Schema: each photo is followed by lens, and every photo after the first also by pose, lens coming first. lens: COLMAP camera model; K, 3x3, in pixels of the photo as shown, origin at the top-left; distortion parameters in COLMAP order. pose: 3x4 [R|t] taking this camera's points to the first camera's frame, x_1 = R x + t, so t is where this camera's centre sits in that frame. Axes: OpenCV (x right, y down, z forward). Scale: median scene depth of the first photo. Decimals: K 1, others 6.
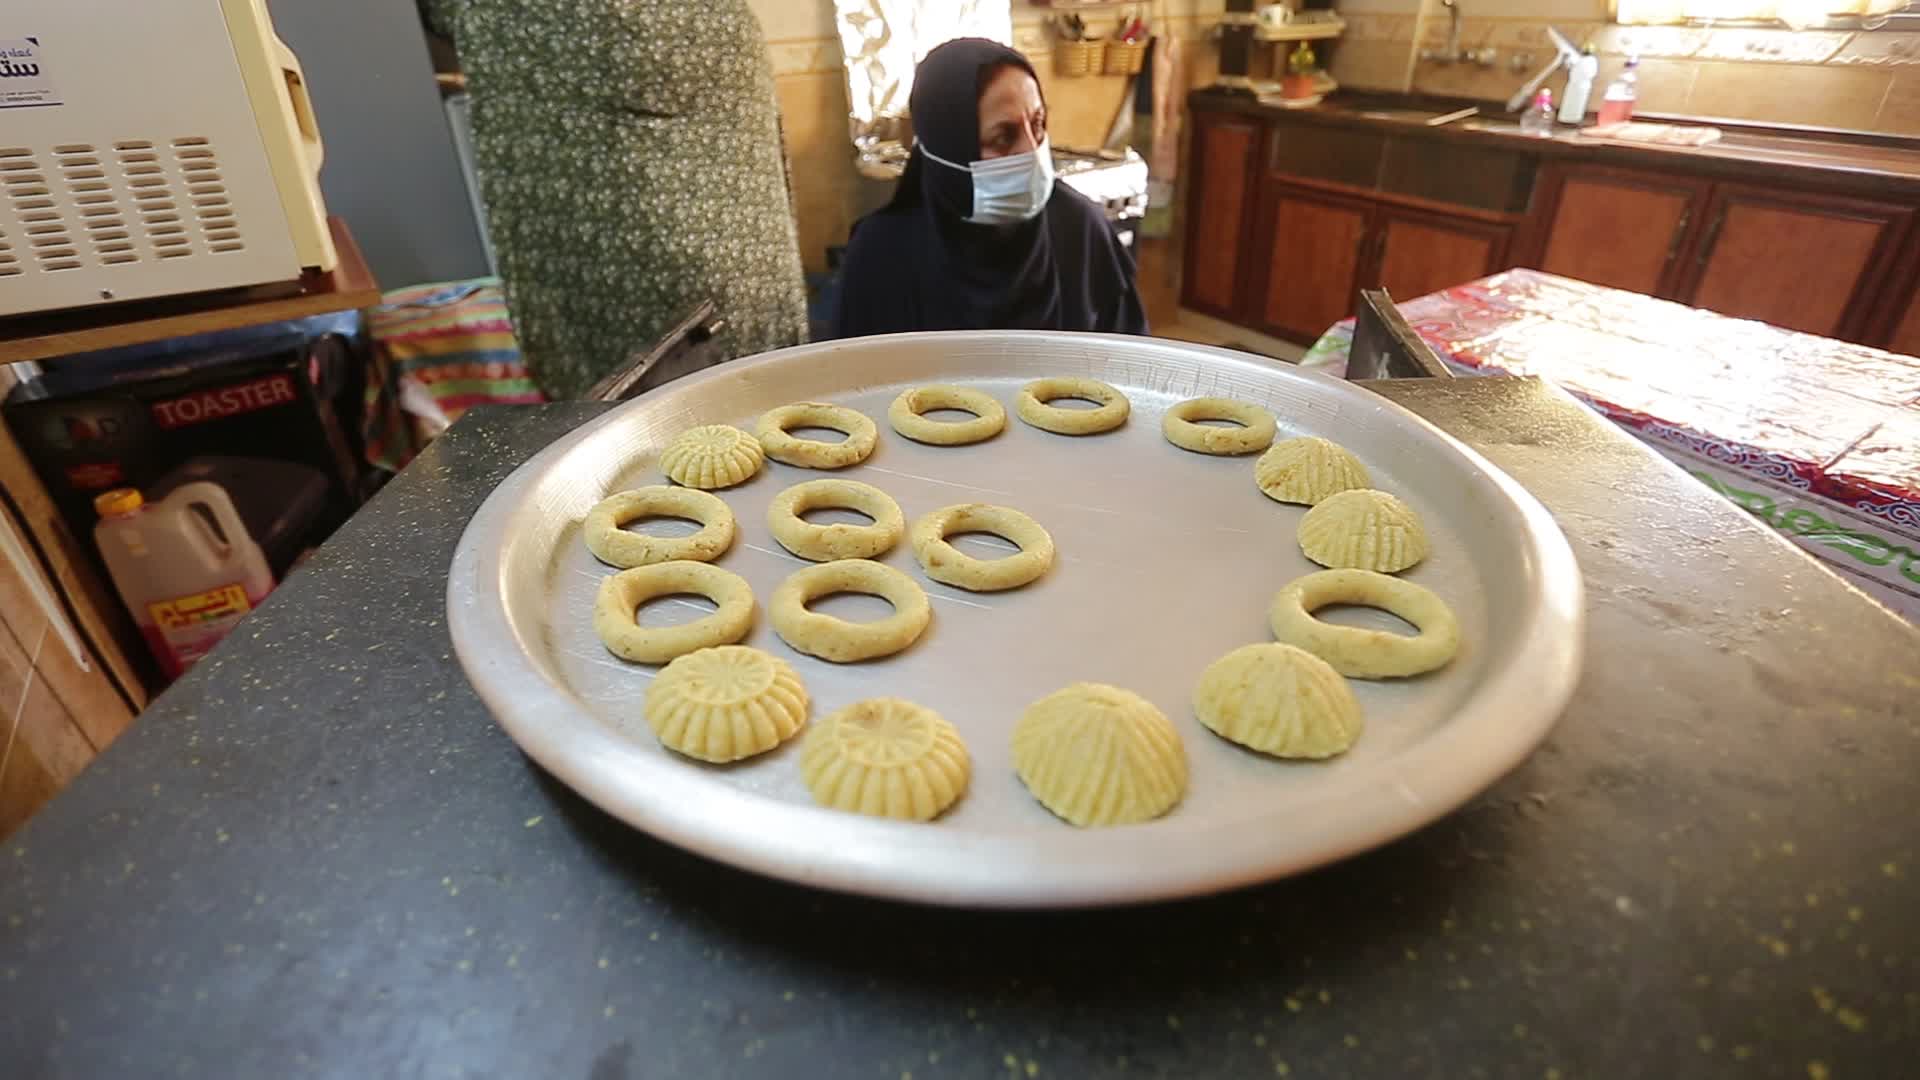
lens RADIAL K [[838.5, 0, 960.0], [0, 838.5, 540.0], [0, 0, 1]] dist [-0.065783, 0.018742]
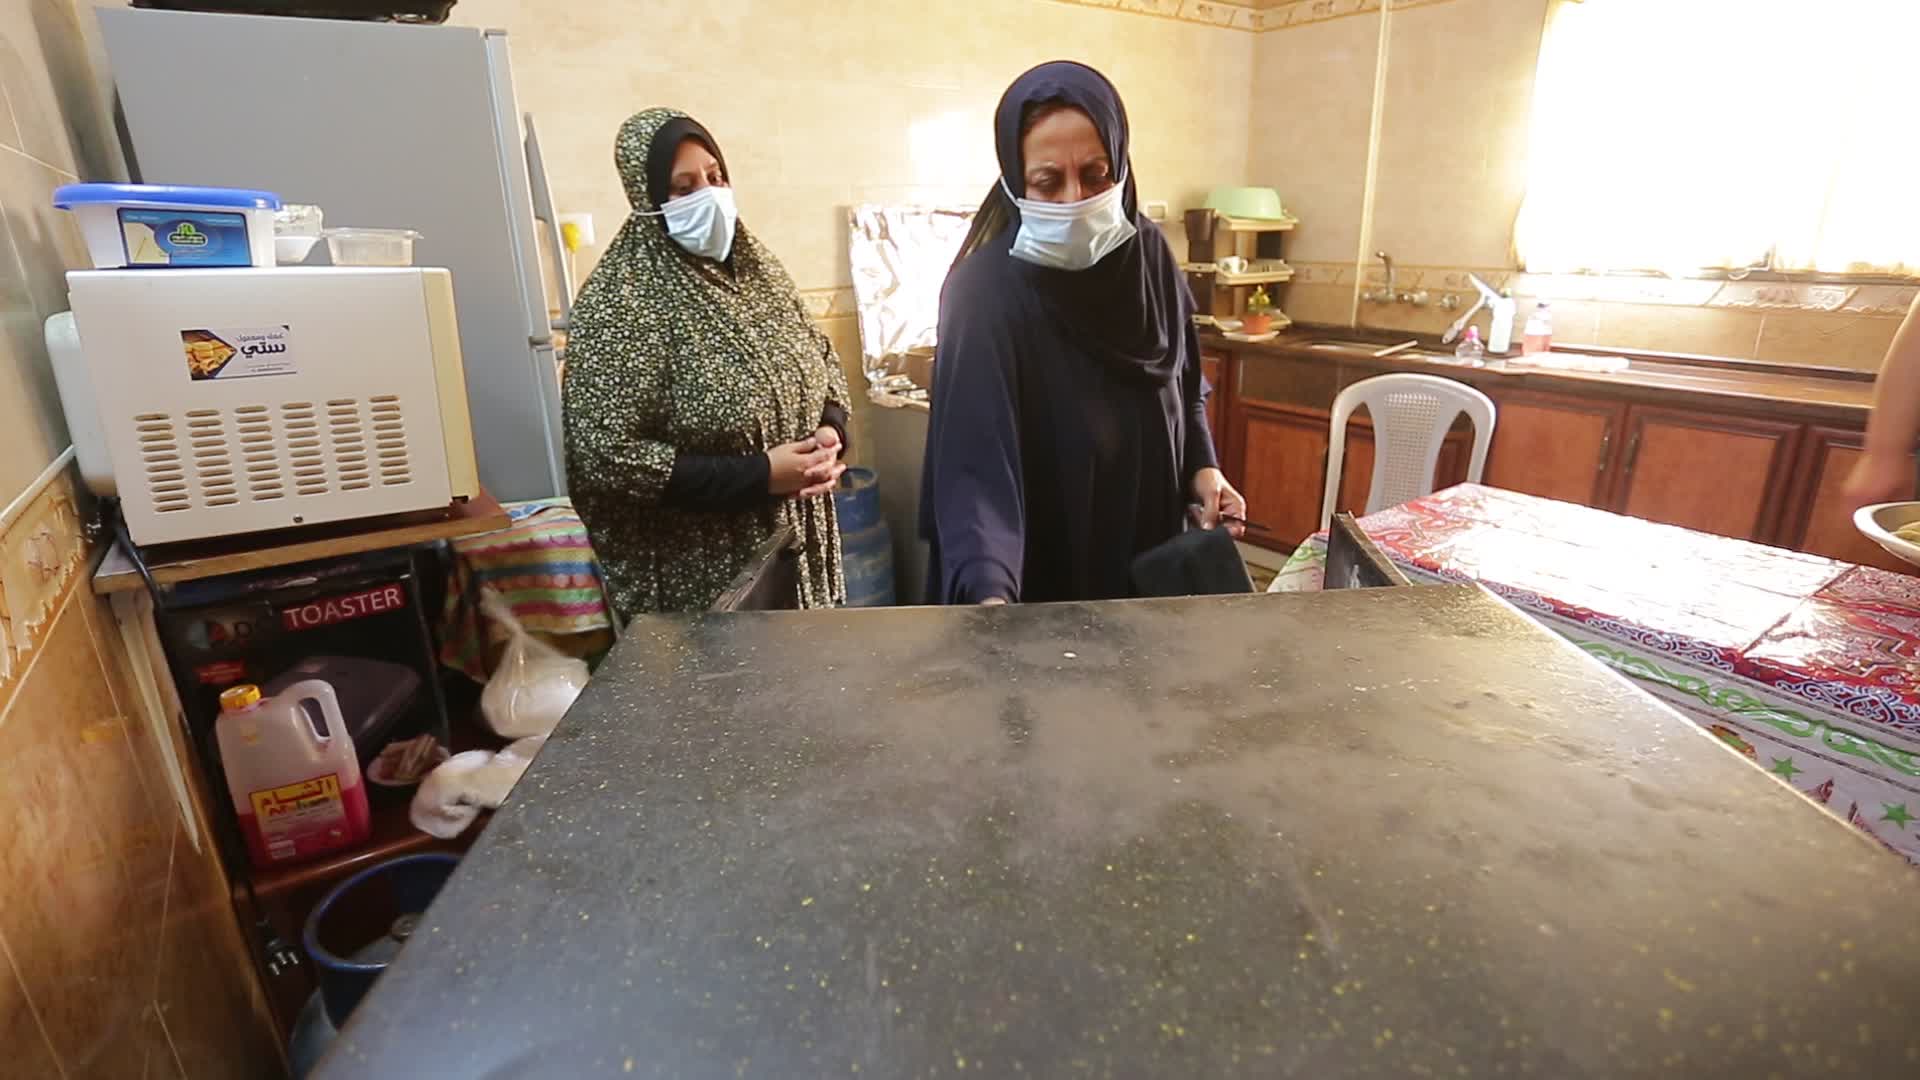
lens RADIAL K [[981.8, 0, 894.1], [0, 981.8, 564.9], [0, 0, 1]] dist [-0.085655, 0.037641]
pose [[0.999775, -0.006424, 0.020227, -0.147157], [0.010381, 0.979314, -0.202082, 0.040896], [-0.018510, 0.202246, 0.979160, -0.290233]]
